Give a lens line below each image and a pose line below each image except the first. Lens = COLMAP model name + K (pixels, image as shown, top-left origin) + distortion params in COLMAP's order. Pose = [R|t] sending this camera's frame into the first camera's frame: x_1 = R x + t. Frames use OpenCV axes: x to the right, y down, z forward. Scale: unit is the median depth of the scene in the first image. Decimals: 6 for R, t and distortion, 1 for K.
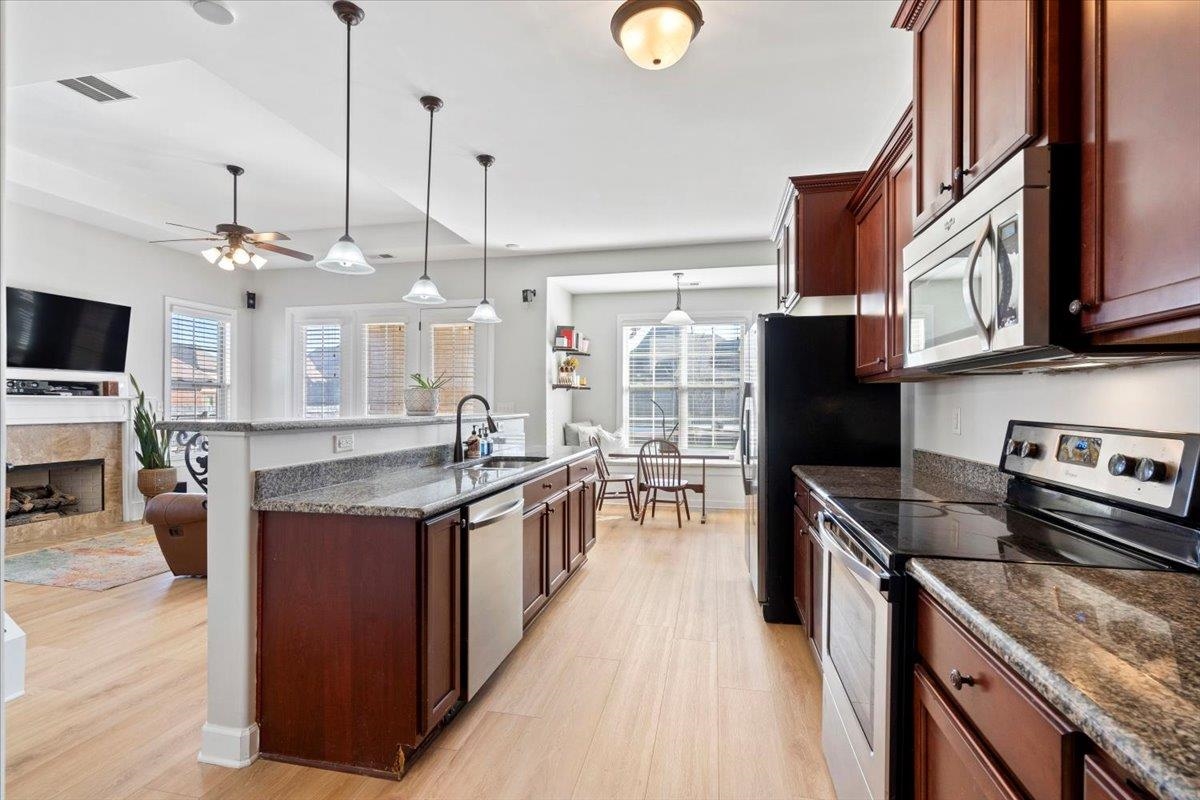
lens RADIAL K [[548.6, 0, 600.1], [0, 548.6, 401.2], [0, 0, 1]] dist [-0.009650, 0.000768]
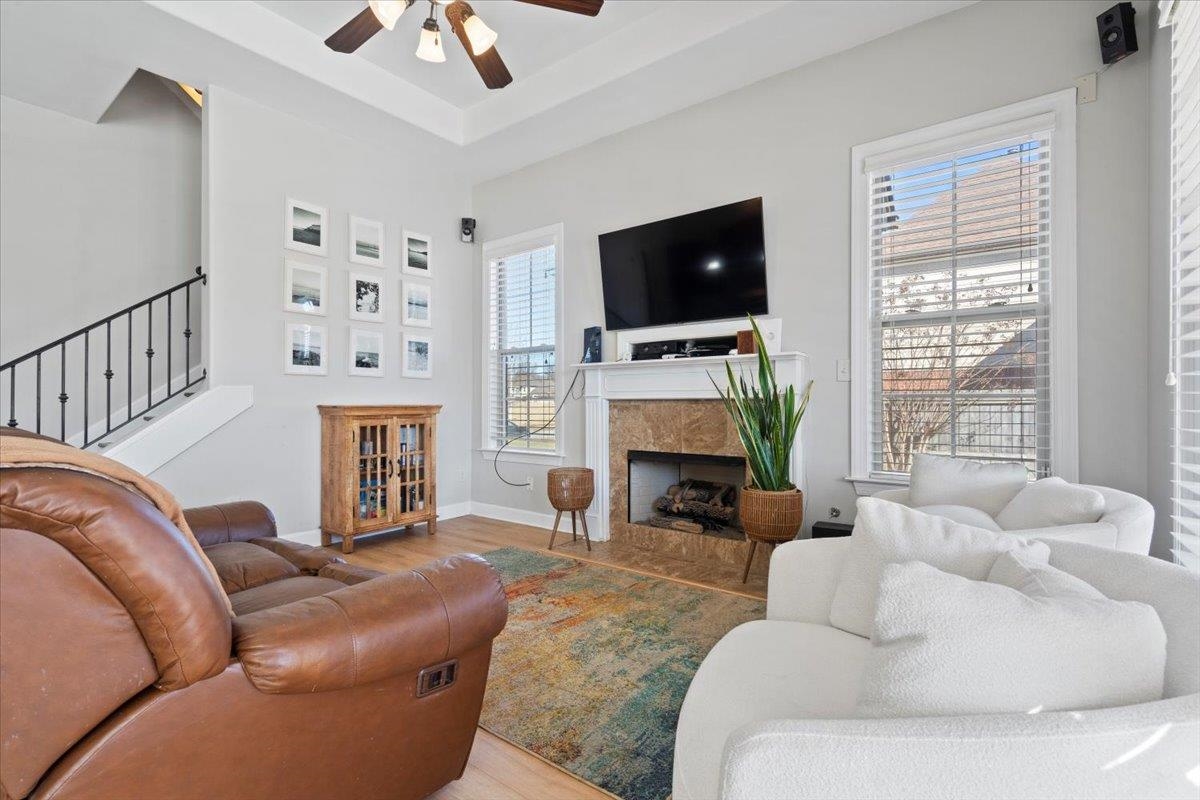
lens RADIAL K [[548.6, 0, 597.9], [0, 548.6, 398.6], [0, 0, 1]] dist [-0.009650, 0.000768]
pose [[-0.449431, -0.009359, -0.893266, -0.297024], [0.003235, 0.999922, -0.012104, 0.047734], [0.893309, -0.008330, -0.449366, 1.192439]]
